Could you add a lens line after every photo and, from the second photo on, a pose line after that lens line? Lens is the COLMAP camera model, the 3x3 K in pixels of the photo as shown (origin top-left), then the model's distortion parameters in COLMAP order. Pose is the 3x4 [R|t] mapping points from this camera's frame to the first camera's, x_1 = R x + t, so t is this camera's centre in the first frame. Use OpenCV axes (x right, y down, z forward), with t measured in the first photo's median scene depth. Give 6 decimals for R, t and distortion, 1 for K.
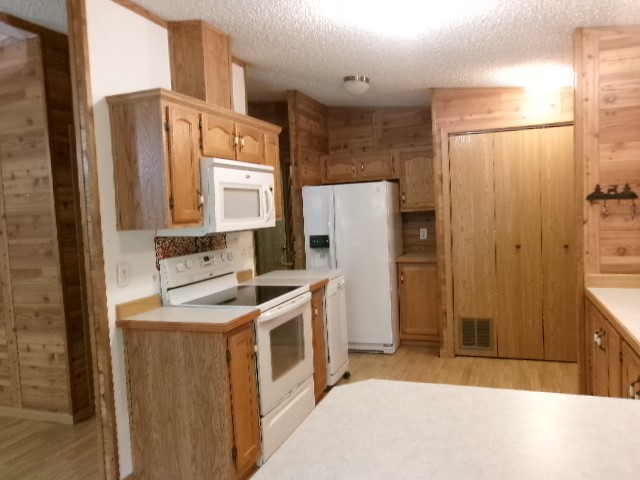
lens RADIAL K [[499.9, 0, 320.0], [0, 499.9, 240.0], [0, 0, 1]] dist [-0.007845, 0.010512]
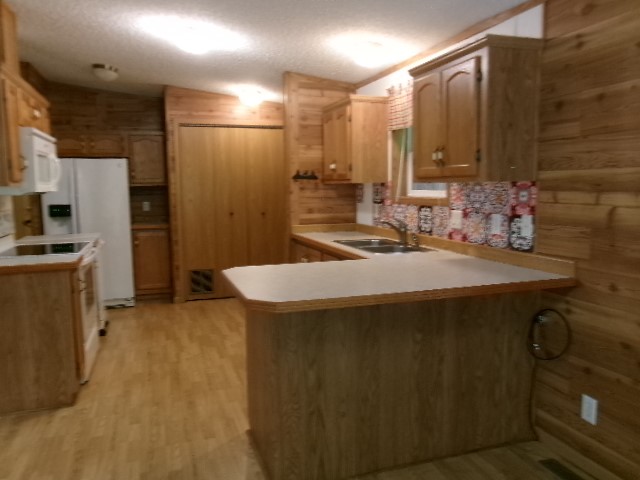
lens RADIAL K [[499.9, 0, 320.0], [0, 499.9, 240.0], [0, 0, 1]] dist [-0.007845, 0.010512]
pose [[0.776859, -0.030566, 0.628933, -0.271956], [0.012169, 0.999363, 0.033538, 0.041310], [-0.629557, -0.018401, 0.776736, -0.205442]]
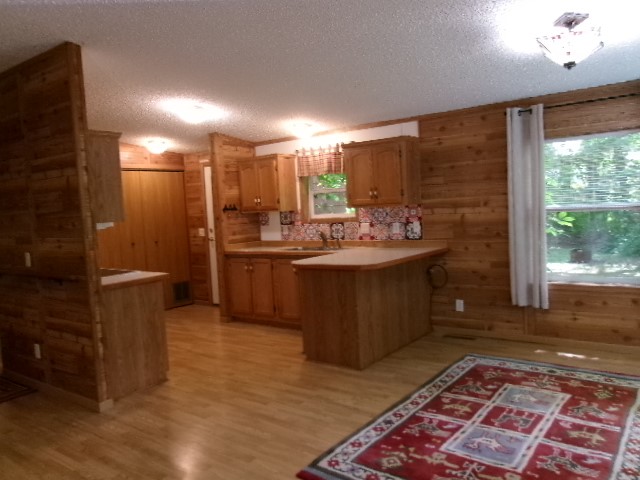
lens RADIAL K [[499.9, 0, 320.0], [0, 499.9, 240.0], [0, 0, 1]] dist [-0.007845, 0.010512]
pose [[0.291263, -0.034680, 0.956014, -0.934264], [0.099140, 0.995056, 0.005892, 0.049338], [-0.951492, 0.093063, 0.293261, -0.023184]]
